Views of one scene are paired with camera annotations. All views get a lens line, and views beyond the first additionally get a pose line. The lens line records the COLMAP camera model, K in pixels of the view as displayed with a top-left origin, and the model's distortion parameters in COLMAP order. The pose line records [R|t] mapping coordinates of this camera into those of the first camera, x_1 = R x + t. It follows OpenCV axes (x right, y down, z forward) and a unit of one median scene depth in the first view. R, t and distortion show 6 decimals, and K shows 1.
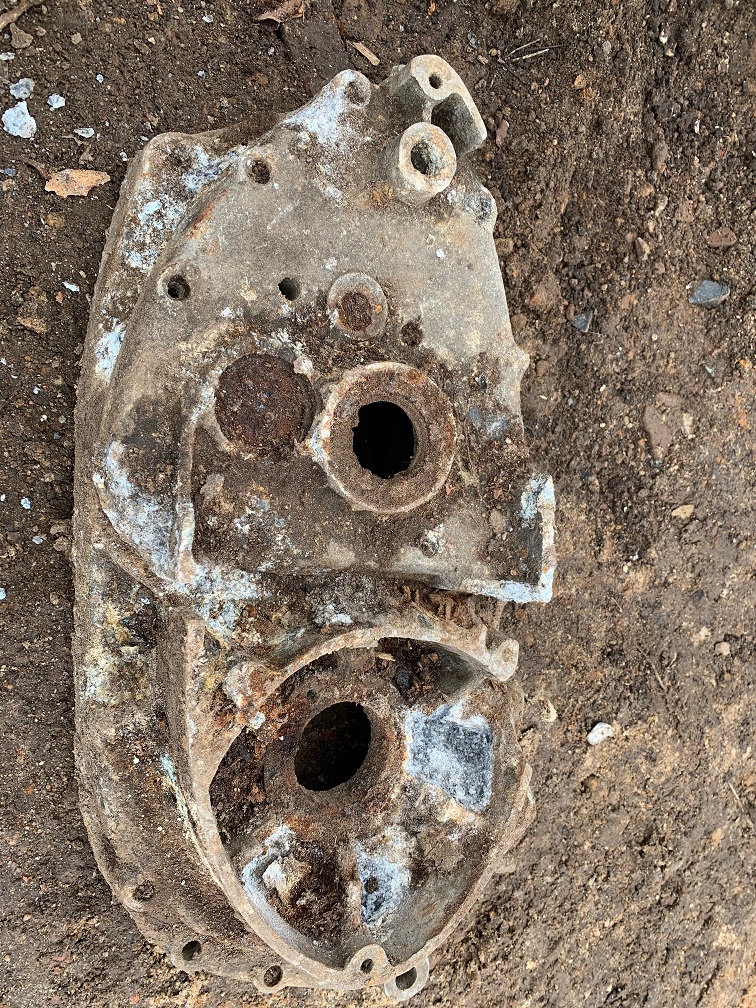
lens RADIAL K [[789.9, 0, 376.6], [0, 789.9, 508.6], [0, 0, 1]] dist [0.009211, -0.006708]
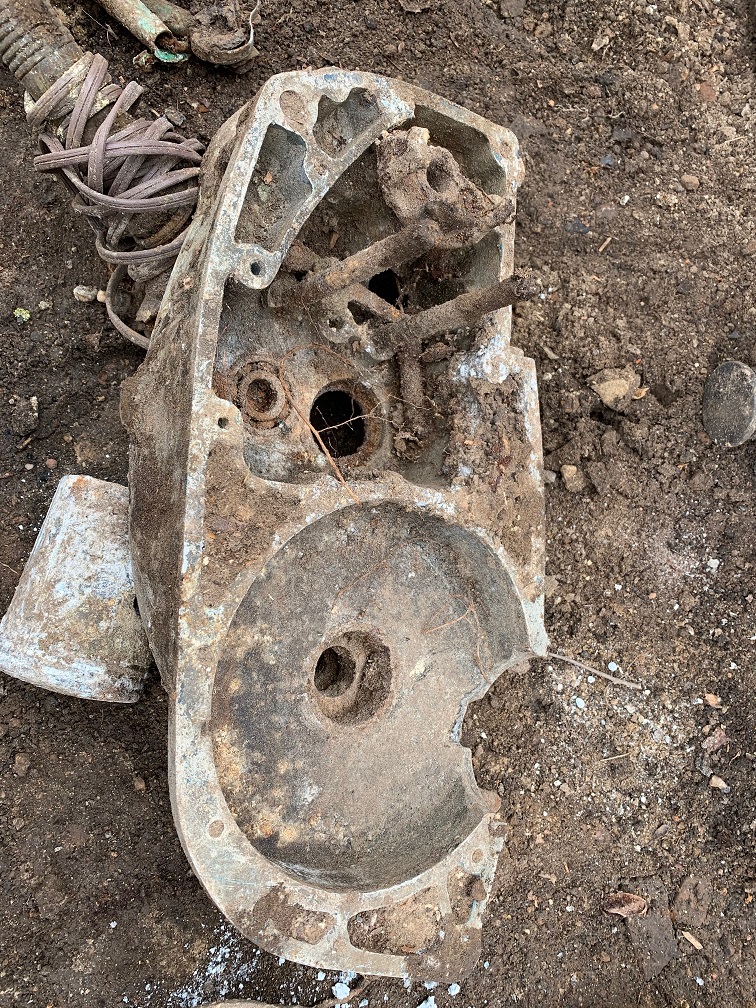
lens RADIAL K [[772.9, 0, 384.5], [0, 772.9, 503.6], [0, 0, 1]] dist [0.034310, -0.032806]
pose [[0.960800, 0.125881, -0.247015, -0.268585], [-0.198510, 0.934337, -0.295987, -0.785698], [0.193536, 0.333420, 0.922700, -0.454193]]
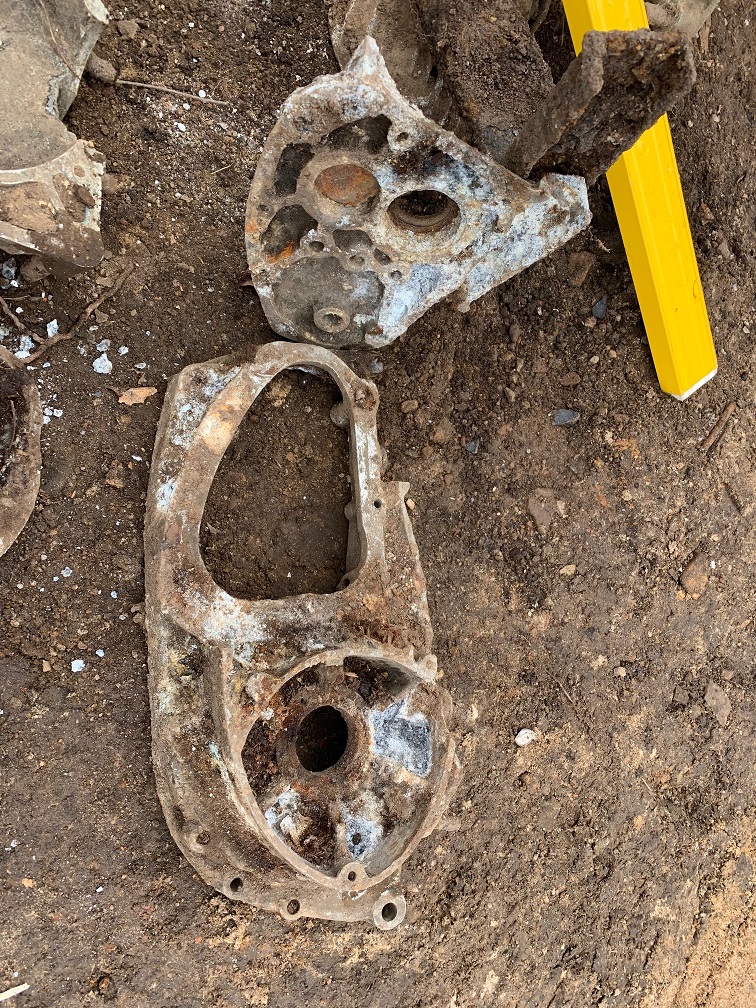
lens RADIAL K [[772.9, 0, 384.5], [0, 772.9, 503.6], [0, 0, 1]] dist [0.034310, -0.032806]
pose [[0.995702, -0.092548, 0.003530, 0.095037], [0.091985, 0.983754, -0.154163, 0.093346], [0.010795, 0.153825, 0.988039, -0.501073]]
